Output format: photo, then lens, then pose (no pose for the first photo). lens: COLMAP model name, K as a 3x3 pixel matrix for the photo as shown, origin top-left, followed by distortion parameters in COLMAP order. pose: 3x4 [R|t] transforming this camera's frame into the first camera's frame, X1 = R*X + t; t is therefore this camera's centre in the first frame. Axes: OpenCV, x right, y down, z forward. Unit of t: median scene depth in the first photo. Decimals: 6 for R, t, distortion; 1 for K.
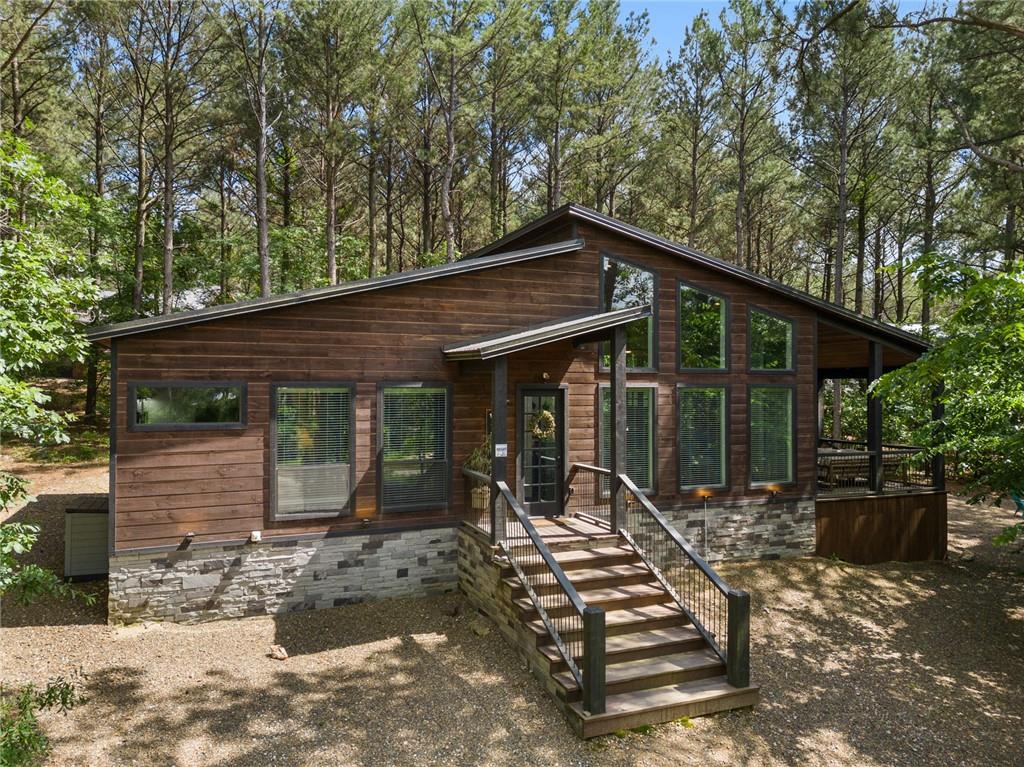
lens RADIAL K [[728.4, 0, 512.0], [0, 728.4, 383.5], [0, 0, 1]] dist [0.041242, 0.000846]
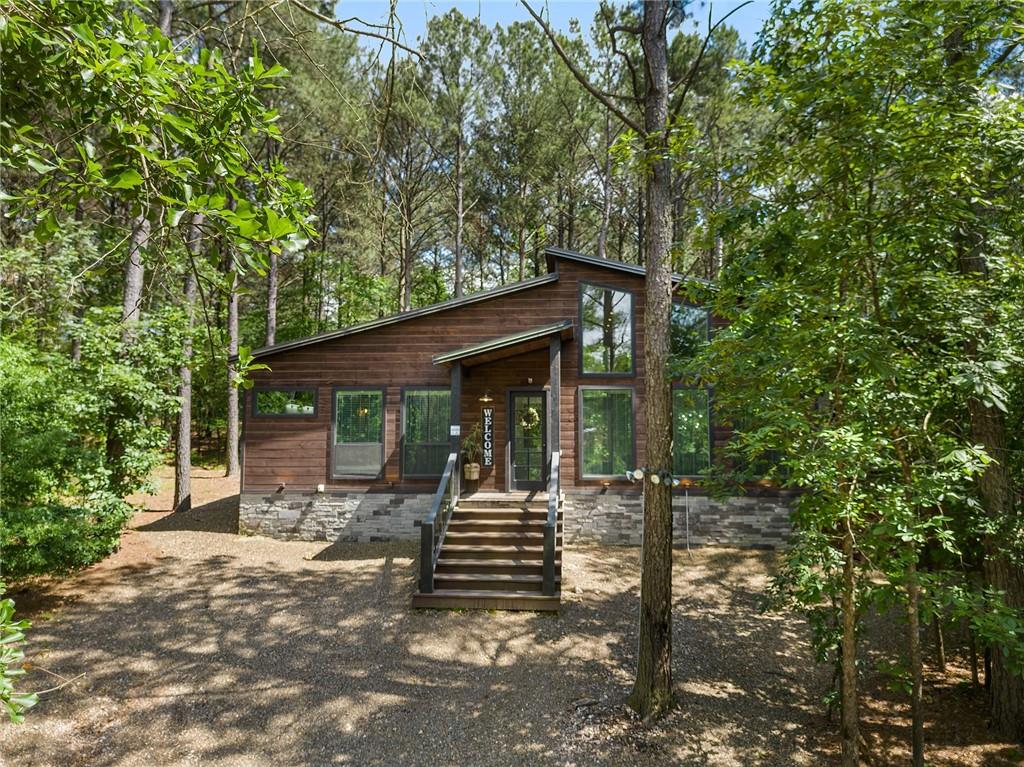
lens RADIAL K [[728.4, 0, 512.0], [0, 728.4, 383.5], [0, 0, 1]] dist [0.041242, 0.000846]
pose [[0.888561, -0.033167, -0.457558, 0.699106], [0.000986, 0.997519, -0.070393, 0.098051], [0.458757, 0.062097, 0.886389, -0.174976]]
